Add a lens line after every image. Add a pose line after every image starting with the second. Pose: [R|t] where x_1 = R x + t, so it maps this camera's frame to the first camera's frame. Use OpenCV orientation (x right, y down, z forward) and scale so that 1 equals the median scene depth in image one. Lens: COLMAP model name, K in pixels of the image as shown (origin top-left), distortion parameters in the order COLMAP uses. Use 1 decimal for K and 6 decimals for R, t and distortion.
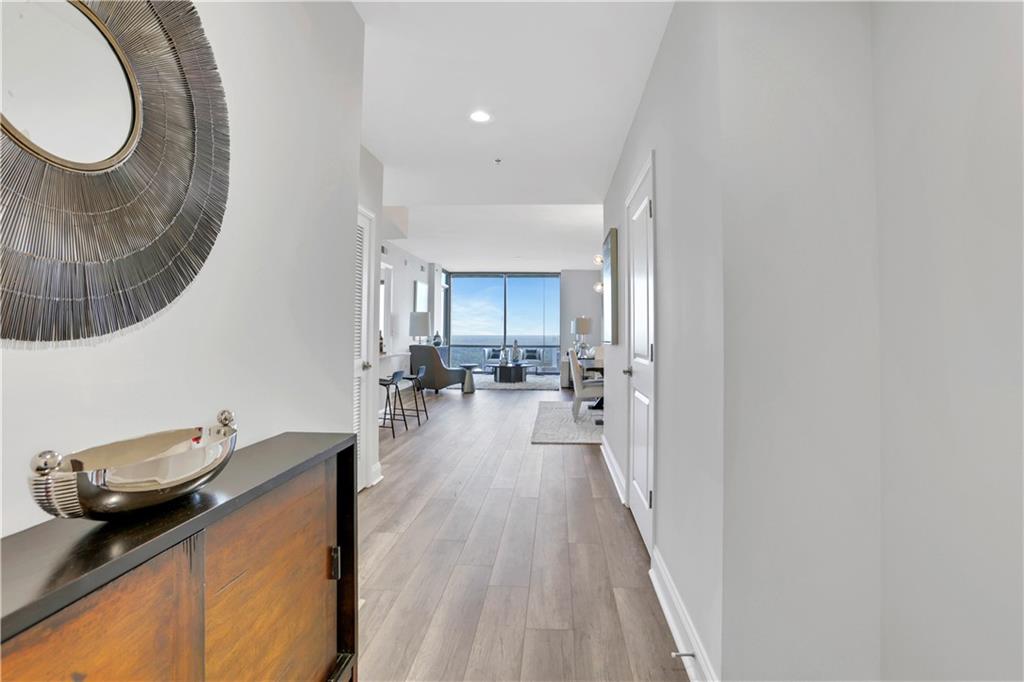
lens RADIAL K [[487.8, 0, 512.0], [0, 487.8, 341.0], [0, 0, 1]] dist [-0.069401, 0.024298]
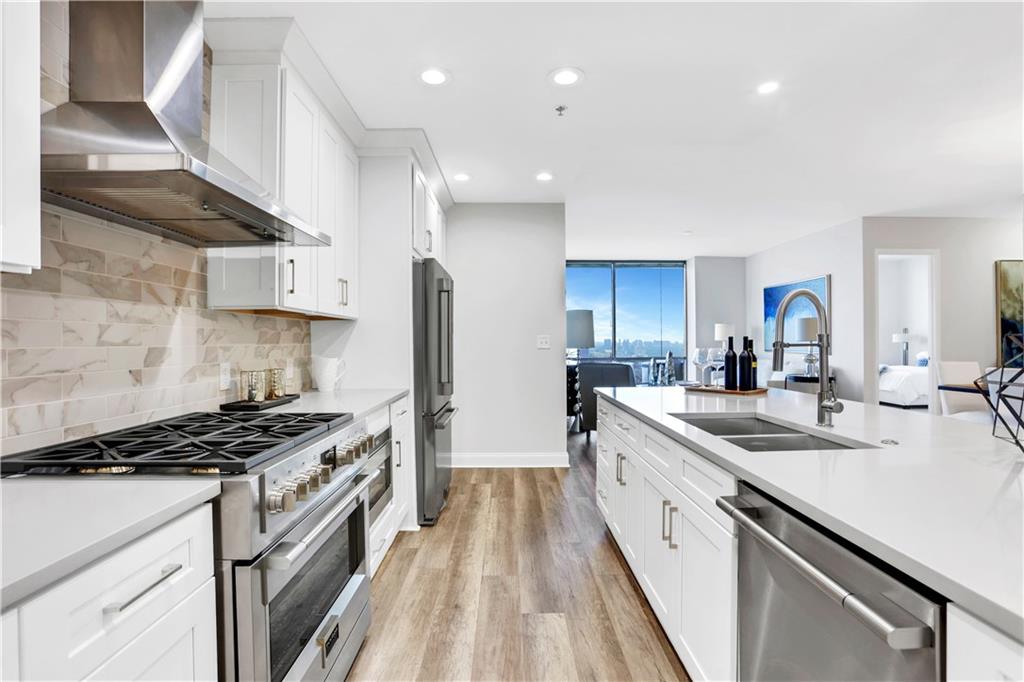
lens RADIAL K [[487.8, 0, 512.0], [0, 487.8, 341.0], [0, 0, 1]] dist [-0.069401, 0.024298]
pose [[0.995915, -0.012566, 0.089417, -0.256477], [0.013988, 0.999785, -0.015290, -0.008543], [-0.089205, 0.016478, 0.995877, 0.291352]]
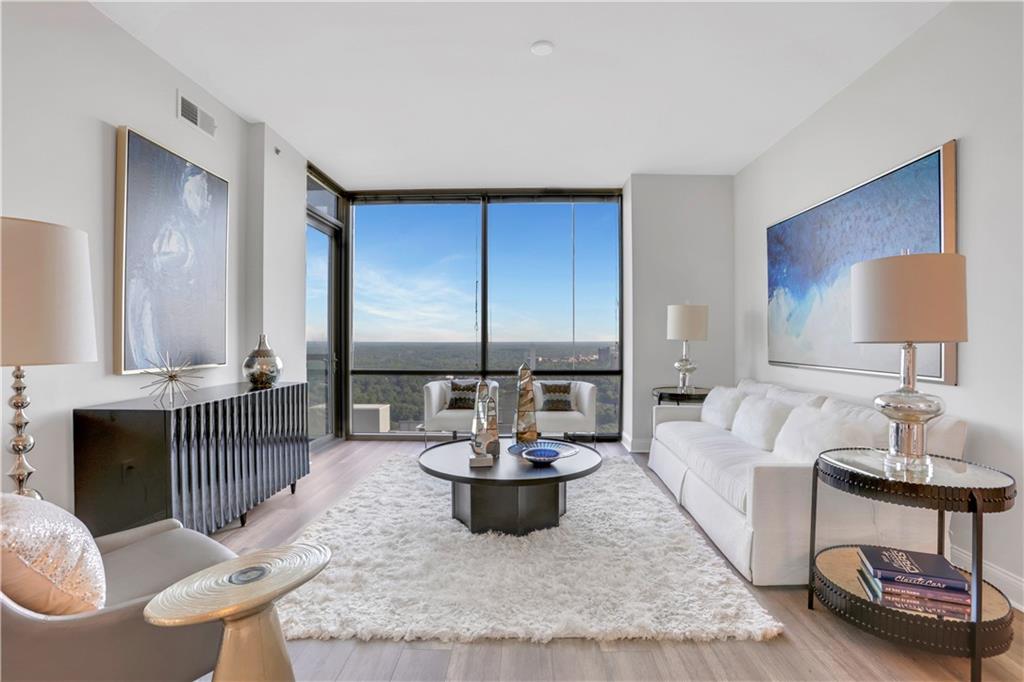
lens RADIAL K [[487.8, 0, 512.0], [0, 487.8, 341.0], [0, 0, 1]] dist [-0.069401, 0.024298]
pose [[0.998500, -0.008306, 0.054111, -0.014478], [0.008563, 0.999953, -0.004521, -0.013566], [-0.054071, 0.004978, 0.998525, 0.644757]]
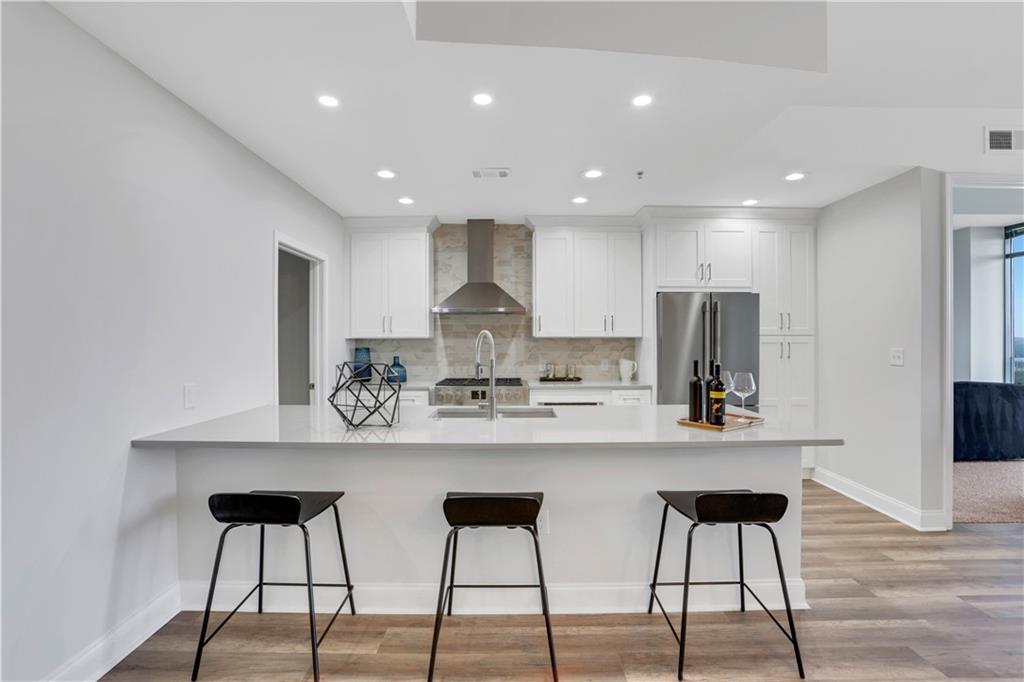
lens RADIAL K [[487.8, 0, 512.0], [0, 487.8, 341.0], [0, 0, 1]] dist [-0.069401, 0.024298]
pose [[0.080553, -0.001421, -0.996749, 0.042227], [-0.010432, 0.999943, -0.002268, -0.018796], [0.996696, 0.010581, 0.080534, 0.404575]]
